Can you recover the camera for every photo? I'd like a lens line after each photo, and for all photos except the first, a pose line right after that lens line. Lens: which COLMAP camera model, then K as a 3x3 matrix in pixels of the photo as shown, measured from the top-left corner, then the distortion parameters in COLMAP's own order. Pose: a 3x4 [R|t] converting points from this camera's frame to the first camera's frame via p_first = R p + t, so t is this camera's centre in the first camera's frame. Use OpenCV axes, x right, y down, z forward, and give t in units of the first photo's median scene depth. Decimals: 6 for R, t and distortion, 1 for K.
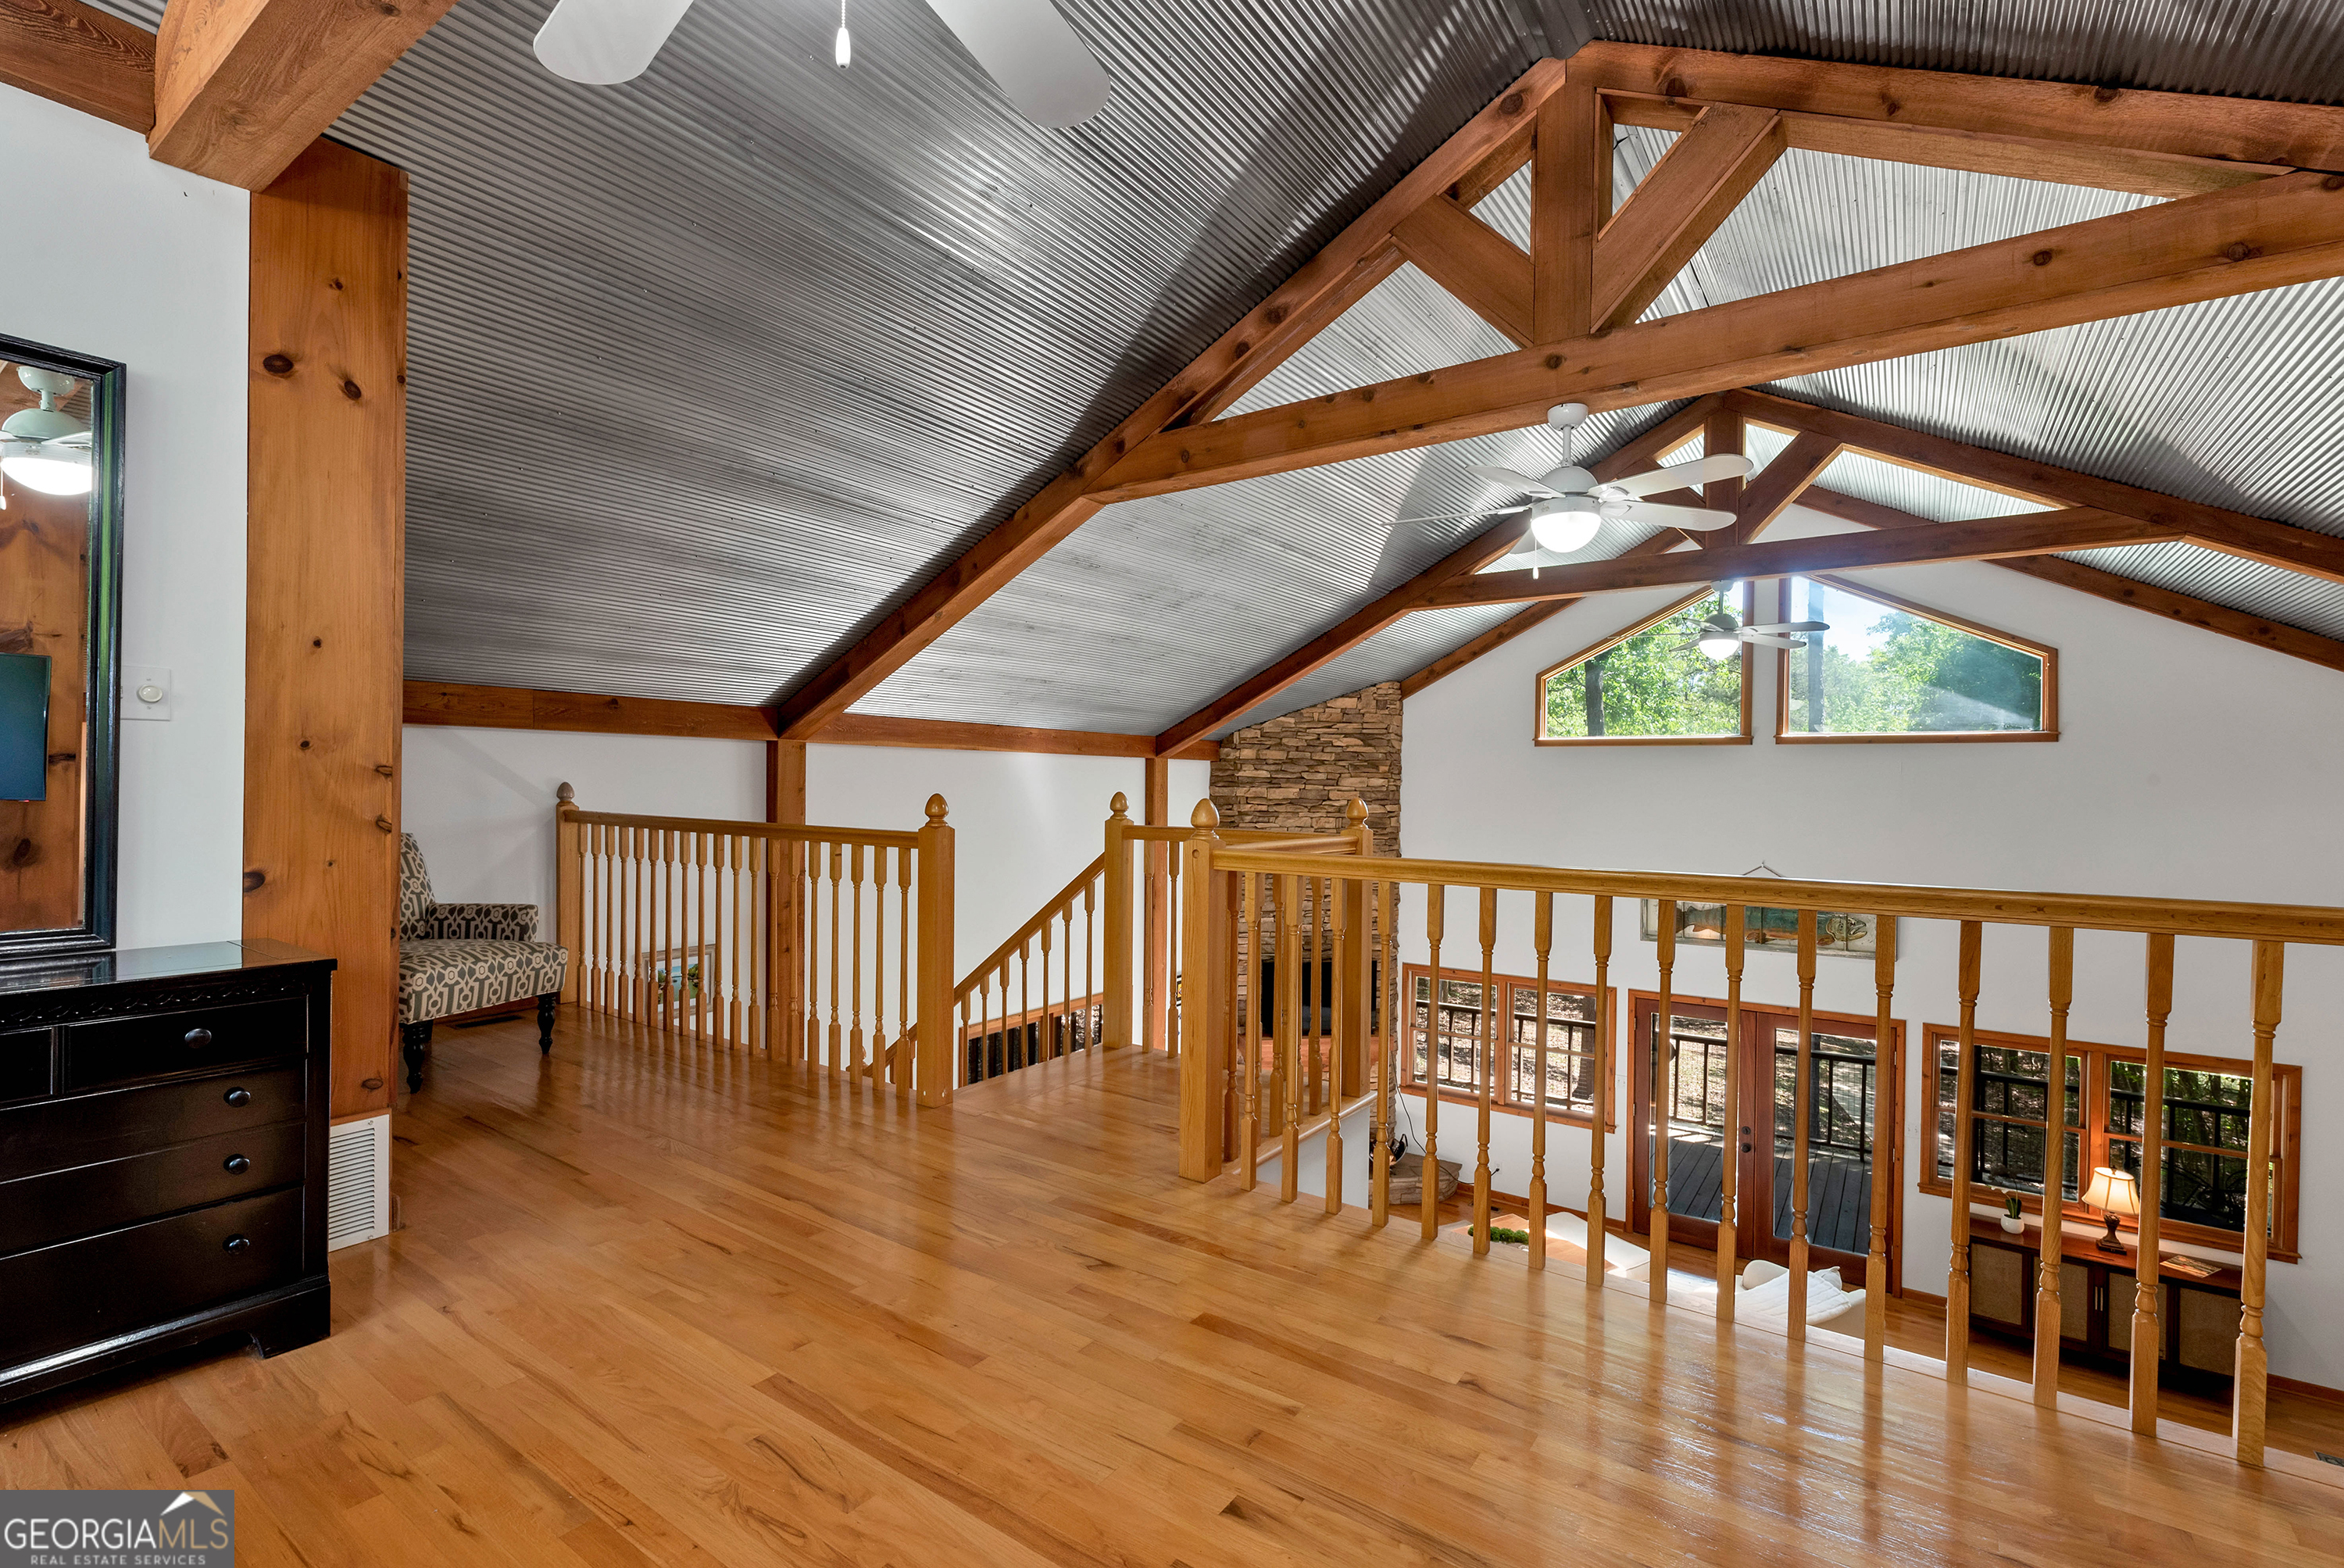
lens RADIAL K [[1039.0, 0, 1176.2], [0, 1039.0, 792.0], [0, 0, 1]] dist [0.003254, -0.000369]
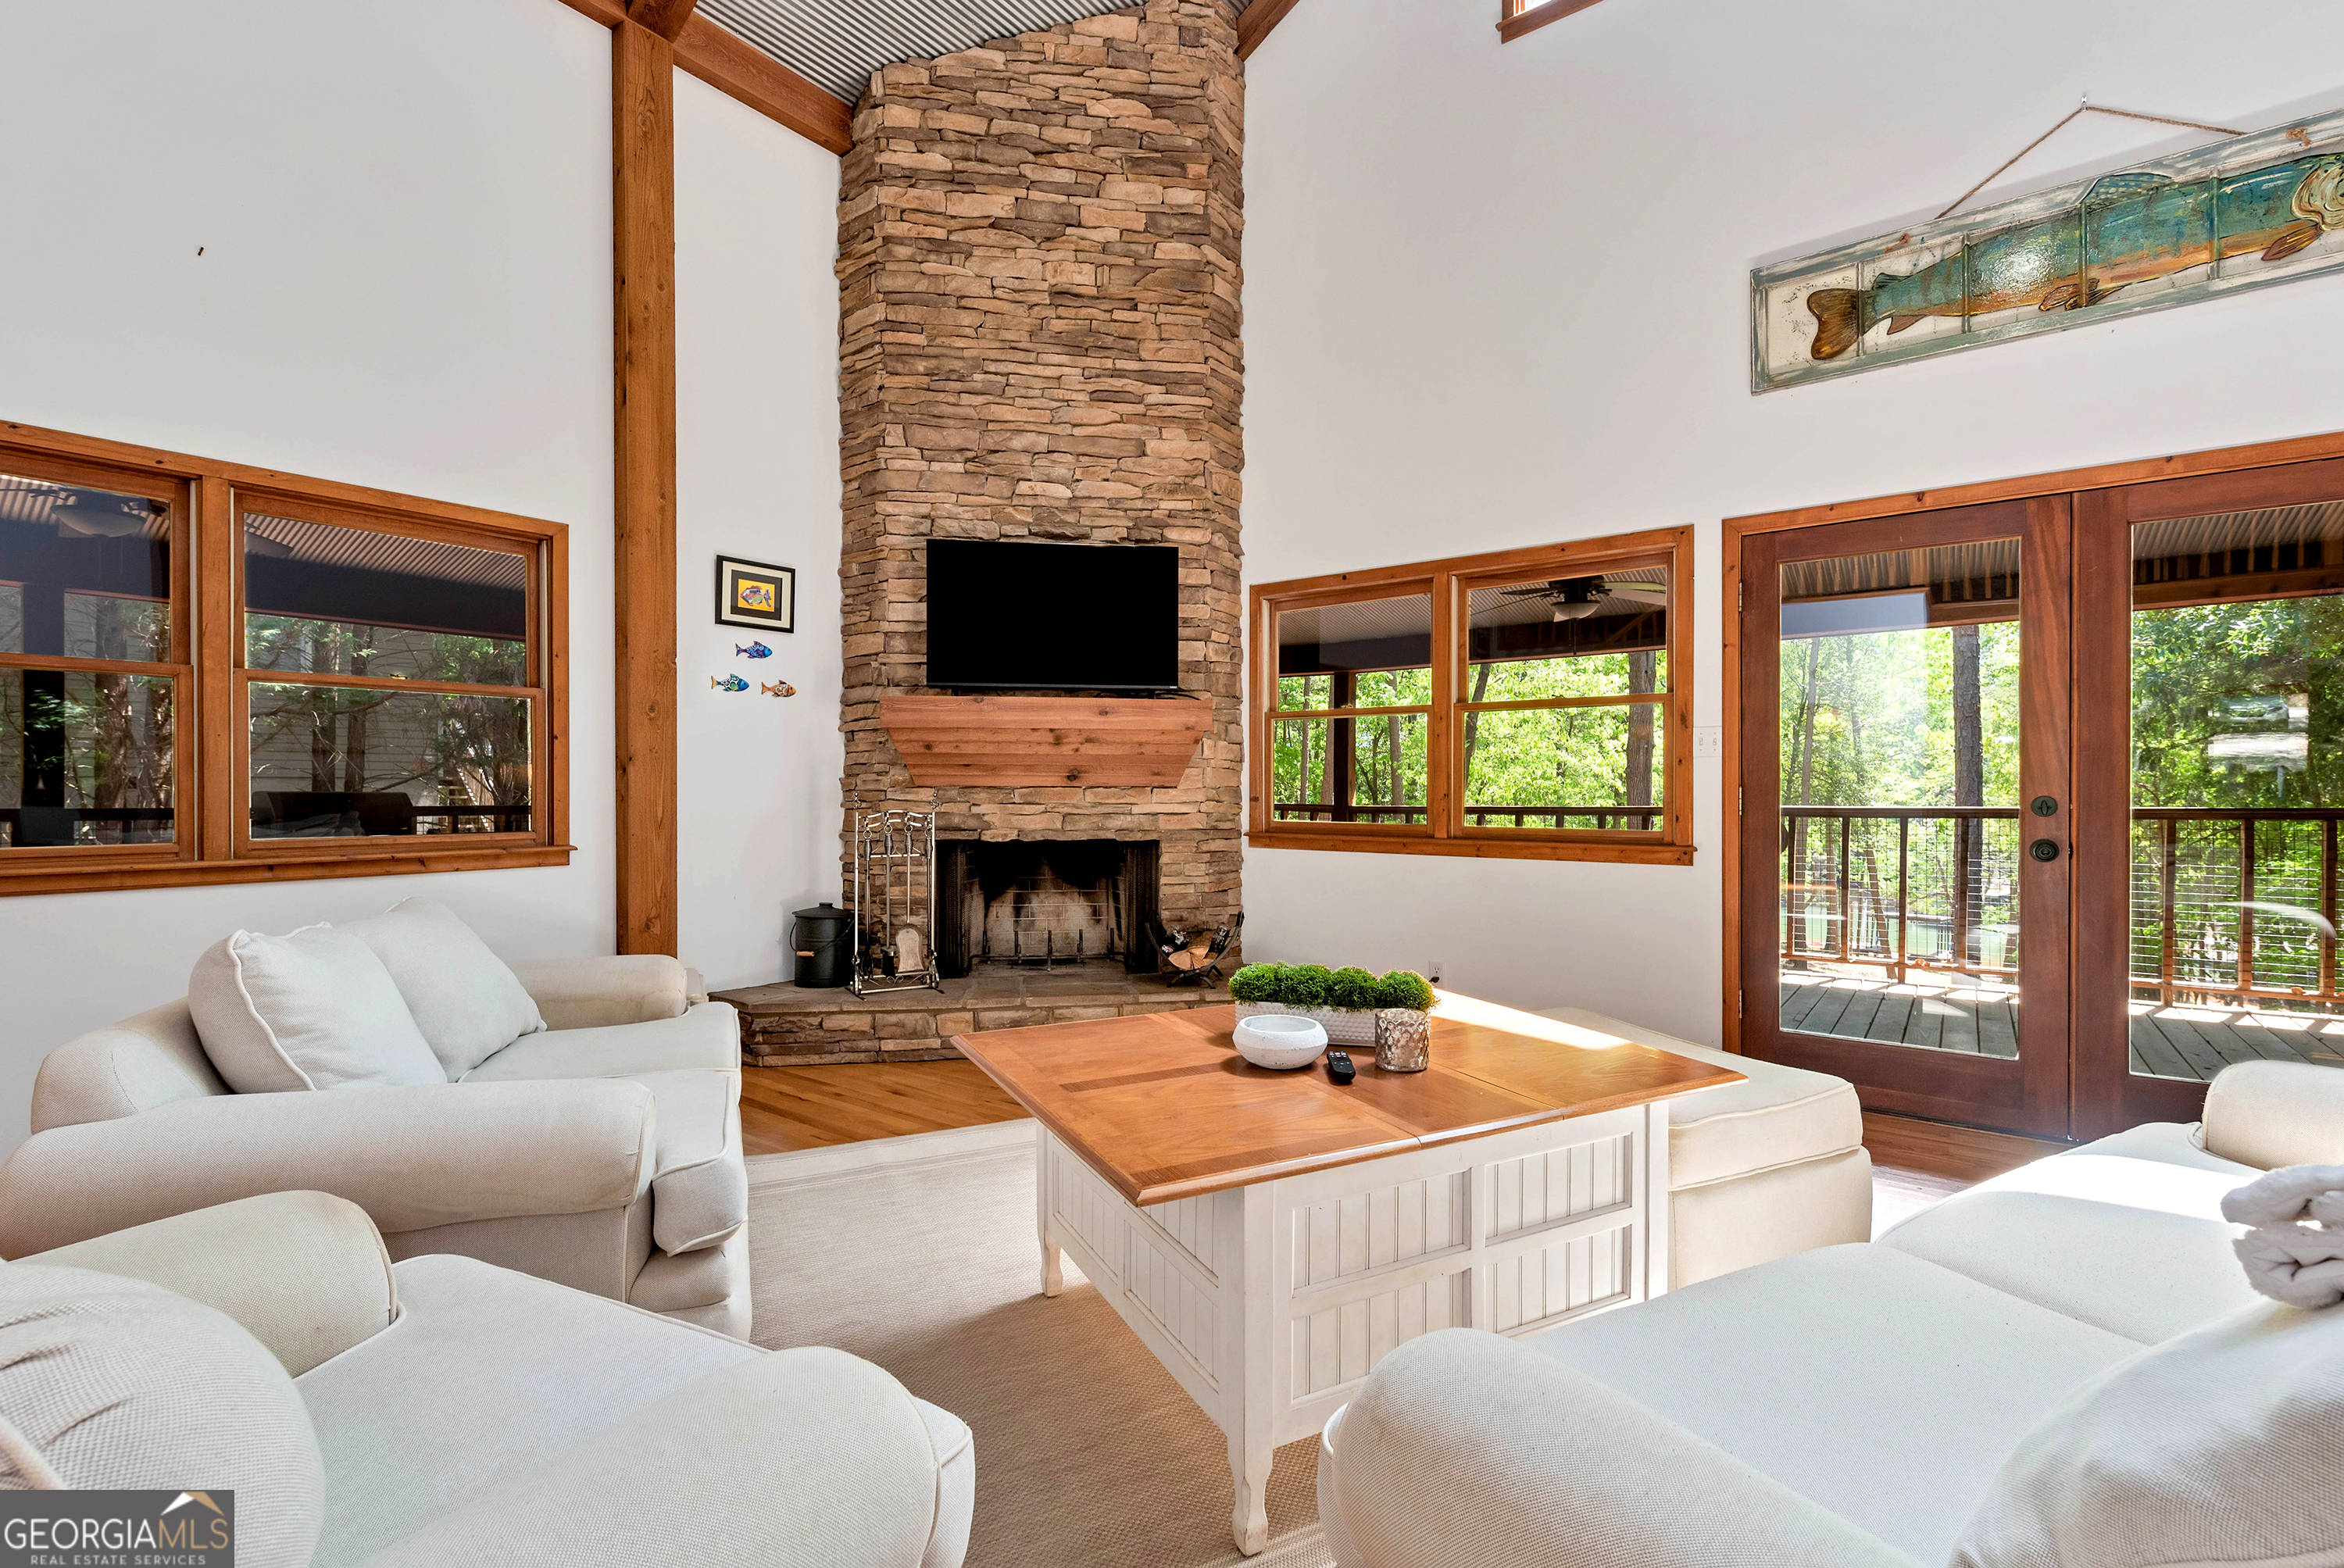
lens RADIAL K [[1039.0, 0, 1176.7], [0, 1039.0, 796.5], [0, 0, 1]] dist [0.003254, -0.000369]
pose [[0.999156, -0.011828, -0.039346, 0.260816], [0.011783, 0.999930, -0.001376, 0.344779], [0.039359, 0.000911, 0.999225, 0.649219]]
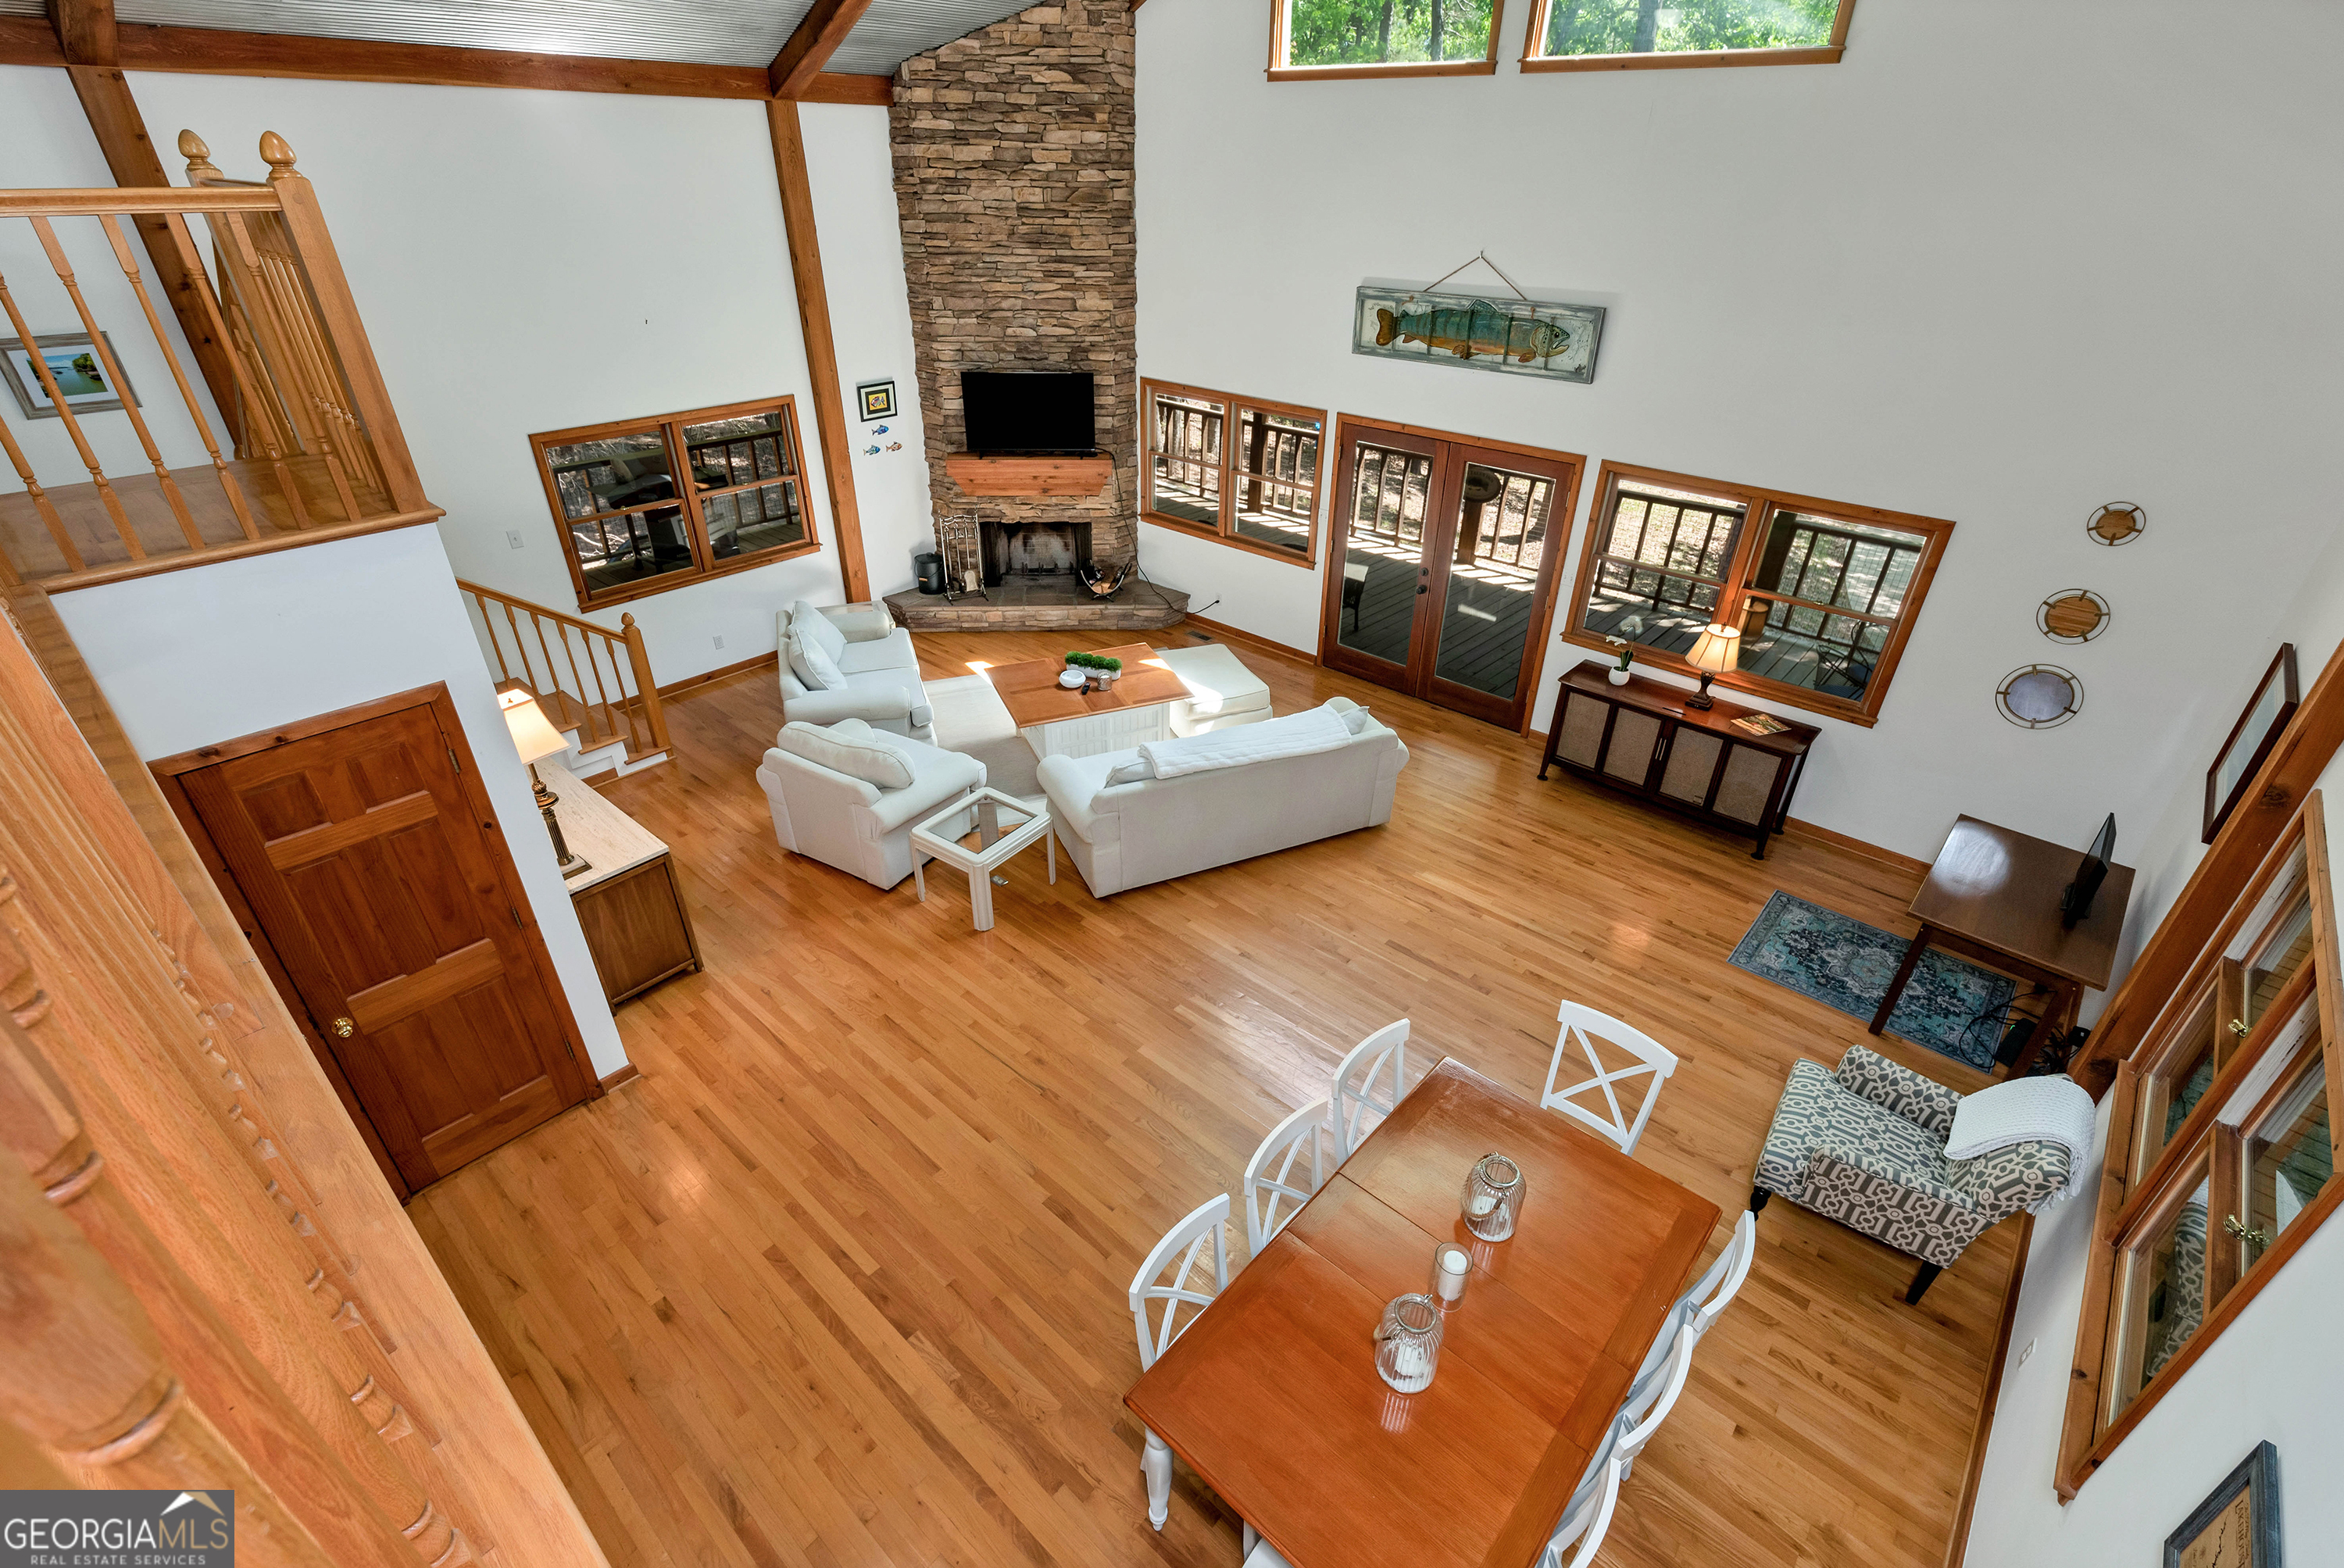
lens RADIAL K [[1039.0, 0, 1178.9], [0, 1039.0, 791.5], [0, 0, 1]] dist [0.003254, -0.000369]
pose [[0.993341, 0.060988, -0.097745, 0.467031], [-0.002196, 0.858269, 0.513196, 0.015020], [0.115191, -0.509564, 0.852687, 0.076626]]
